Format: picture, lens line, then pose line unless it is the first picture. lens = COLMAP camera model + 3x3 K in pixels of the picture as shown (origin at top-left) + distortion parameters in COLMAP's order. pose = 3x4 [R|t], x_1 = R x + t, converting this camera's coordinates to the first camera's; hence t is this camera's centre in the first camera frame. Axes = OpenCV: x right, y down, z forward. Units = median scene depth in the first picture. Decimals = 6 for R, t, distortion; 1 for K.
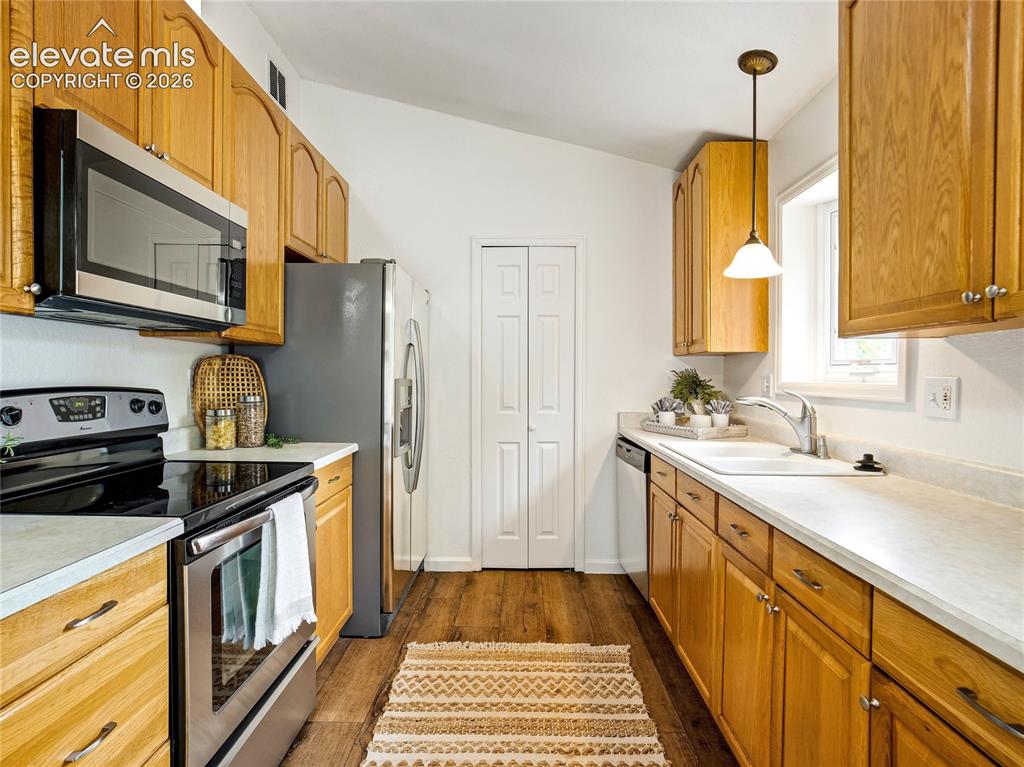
lens RADIAL K [[536.5, 0, 515.5], [0, 536.5, 387.8], [0, 0, 1]] dist [-0.038035, 0.003242]
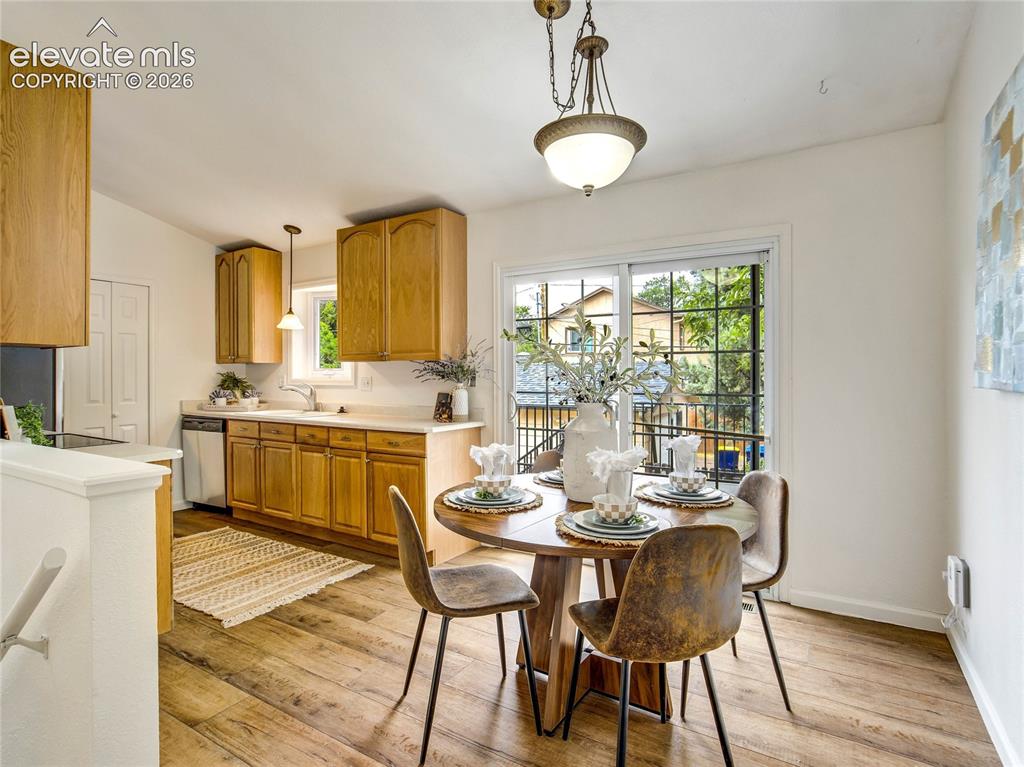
lens RADIAL K [[536.5, 0, 511.9], [0, 536.5, 380.2], [0, 0, 1]] dist [-0.038035, 0.003242]
pose [[0.503166, -0.015577, 0.864049, -0.993778], [0.023118, 0.999722, 0.004560, 0.004781], [-0.863881, 0.017680, 0.503386, -0.875164]]
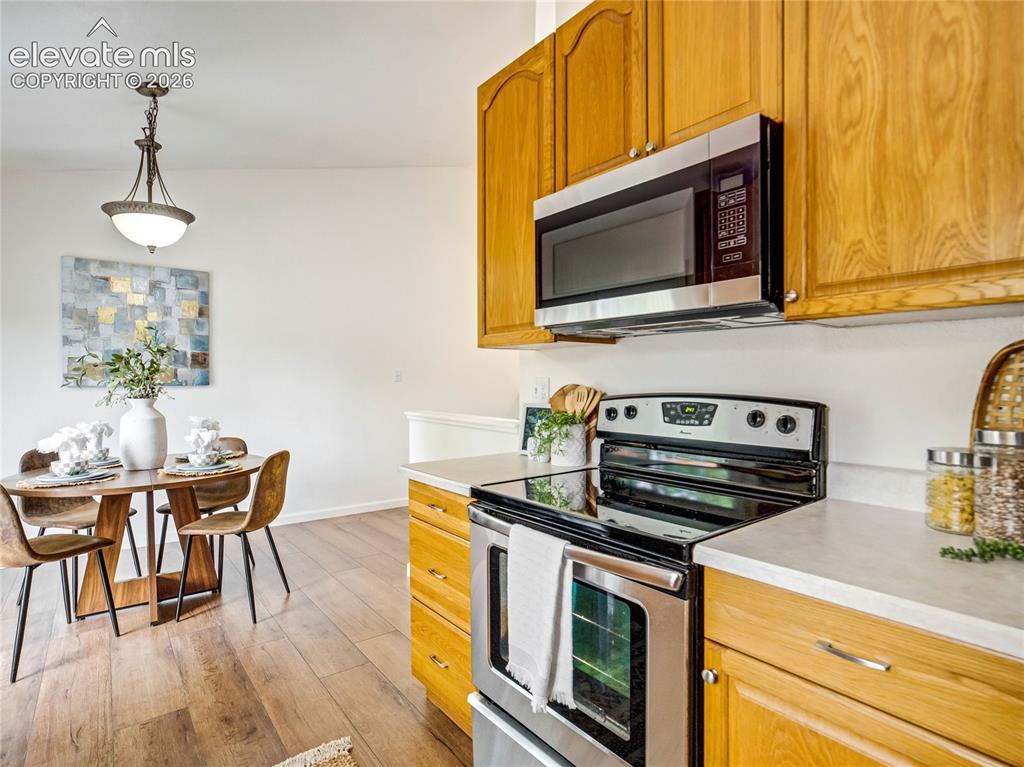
lens RADIAL K [[536.5, 0, 511.8], [0, 536.5, 383.5], [0, 0, 1]] dist [-0.038035, 0.003242]
pose [[-0.777572, -0.002020, -0.628791, 0.089100], [-0.015904, 0.999738, 0.016455, -0.025014], [0.628593, 0.022795, -0.777400, 1.216273]]
